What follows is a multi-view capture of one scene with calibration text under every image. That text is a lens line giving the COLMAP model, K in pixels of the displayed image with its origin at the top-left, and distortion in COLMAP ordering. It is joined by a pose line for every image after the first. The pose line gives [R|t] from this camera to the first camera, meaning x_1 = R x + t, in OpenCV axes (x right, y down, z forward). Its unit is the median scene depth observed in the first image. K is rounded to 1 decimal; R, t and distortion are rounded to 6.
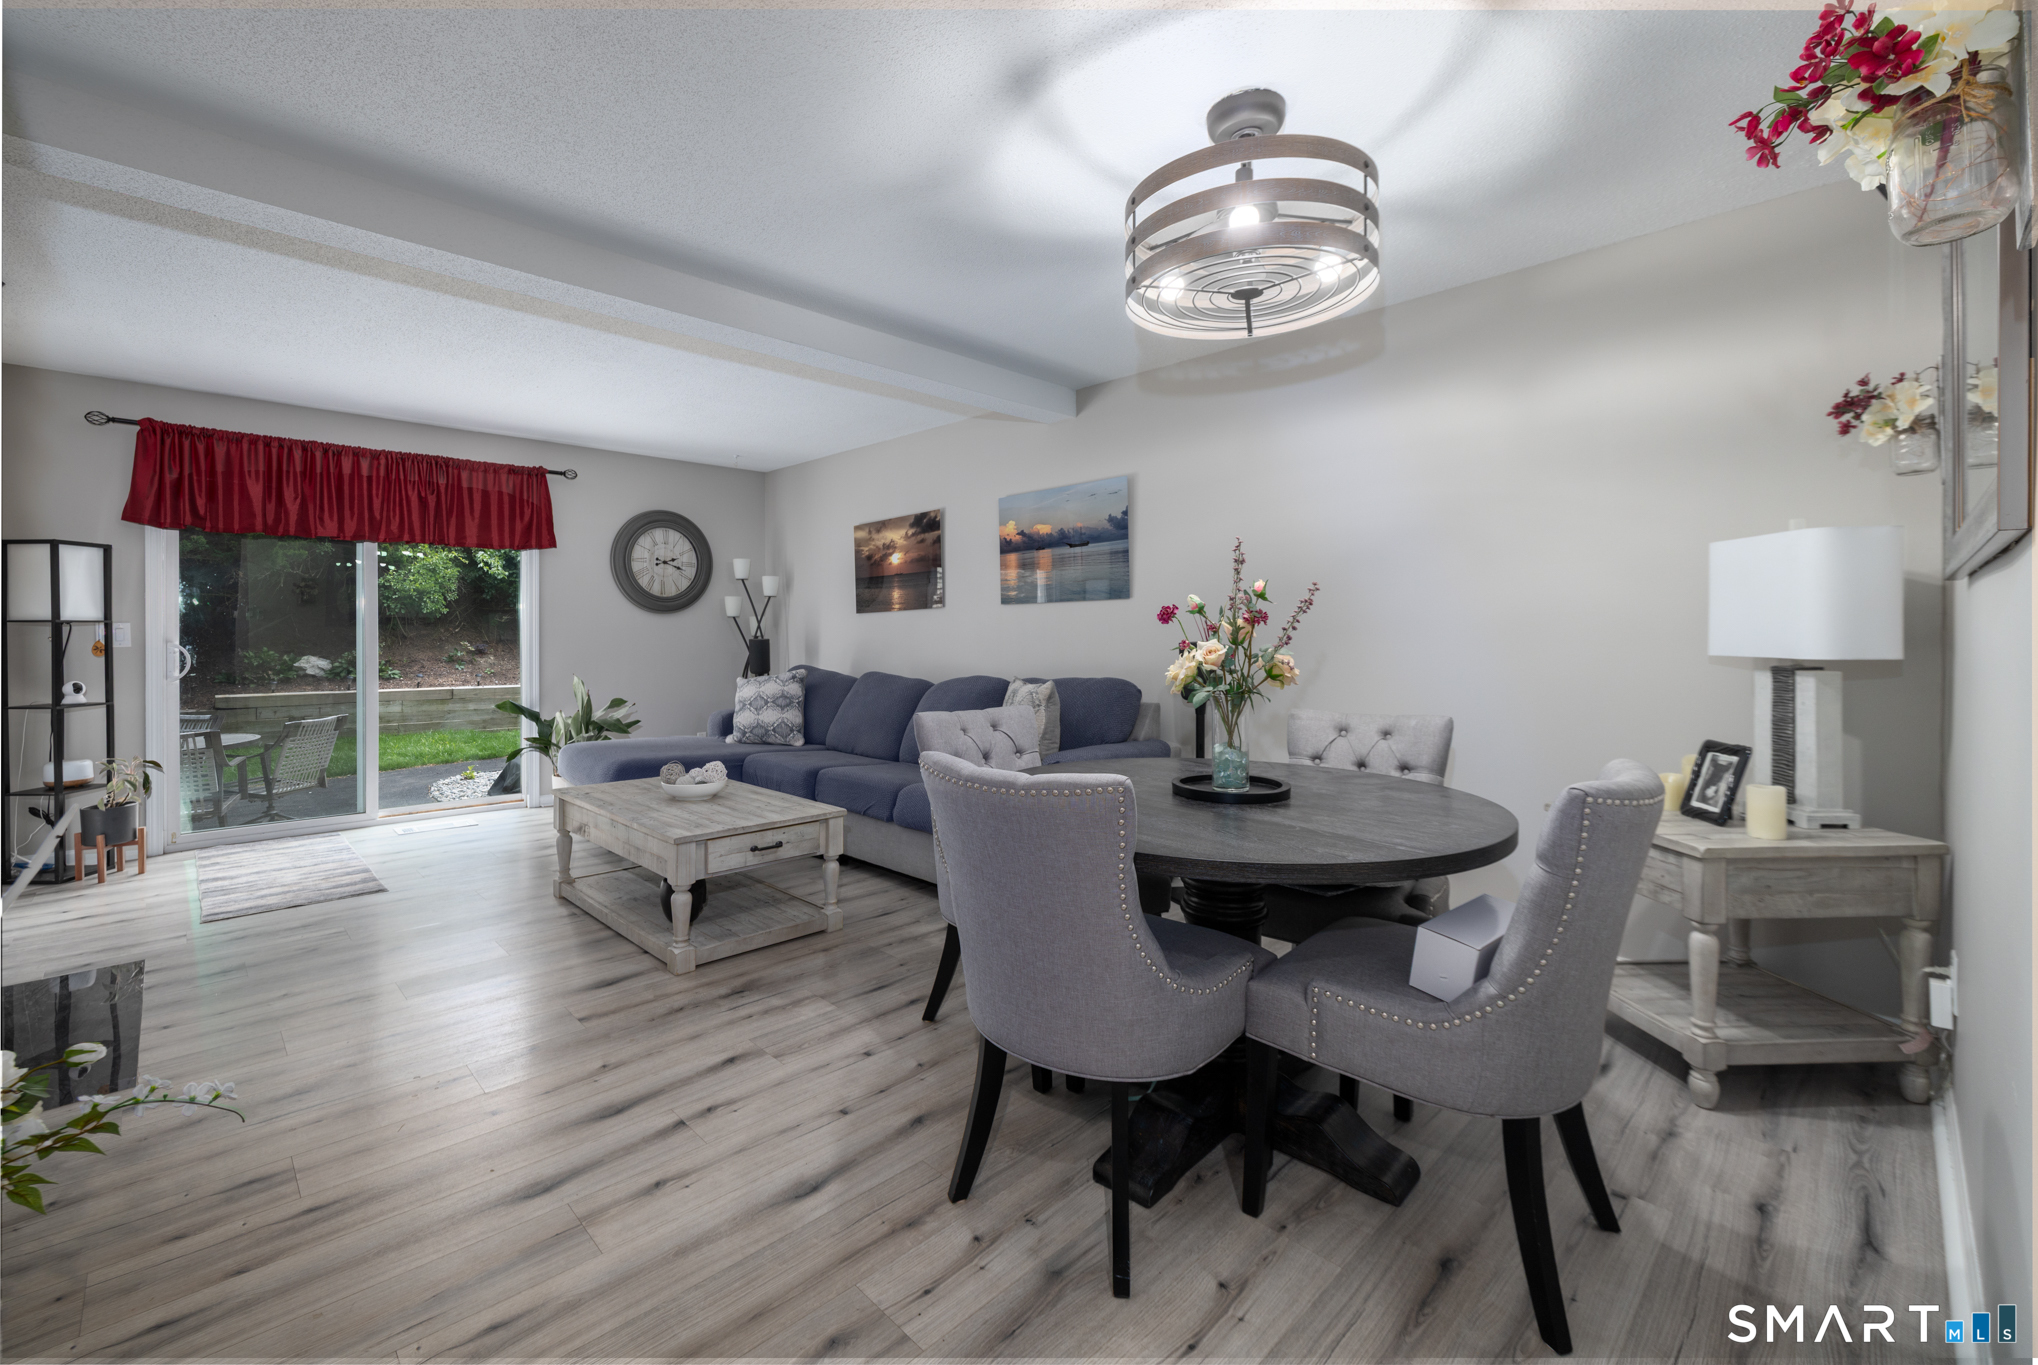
lens RADIAL K [[865.5, 0, 982.0], [0, 865.5, 639.5], [0, 0, 1]] dist [-0.000117, -0.000240]
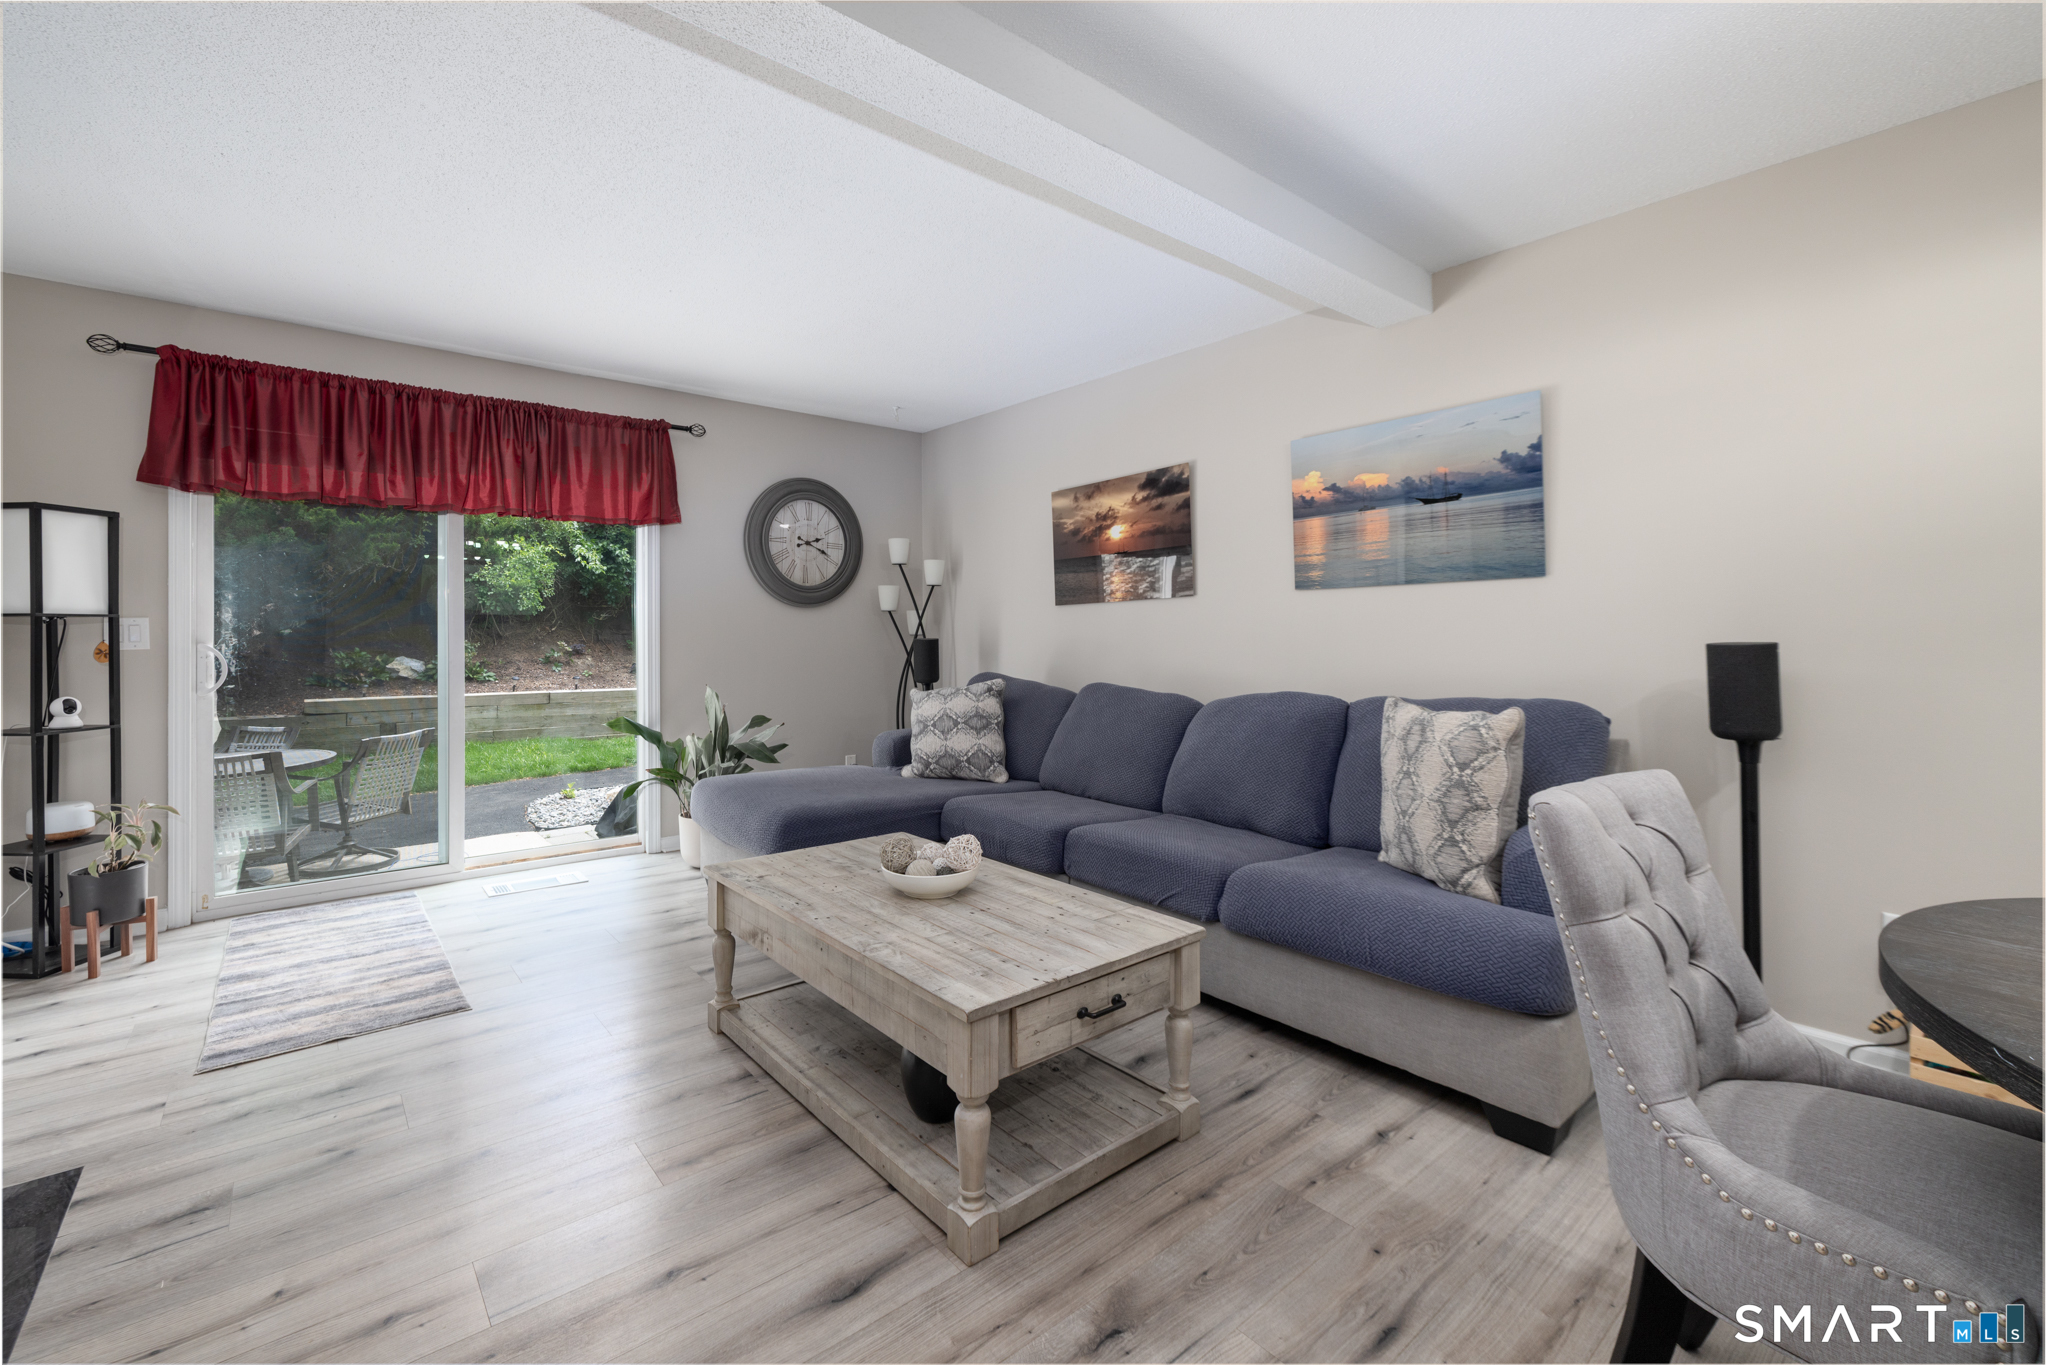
lens RADIAL K [[868.9, 0, 985.9], [0, 868.9, 639.4], [0, 0, 1]] dist [-0.000117, -0.000240]
pose [[0.996776, -0.000014, -0.080228, -0.165131], [0.000052, 1.000000, 0.000466, -0.000503], [0.080228, -0.000469, 0.996776, 0.255023]]
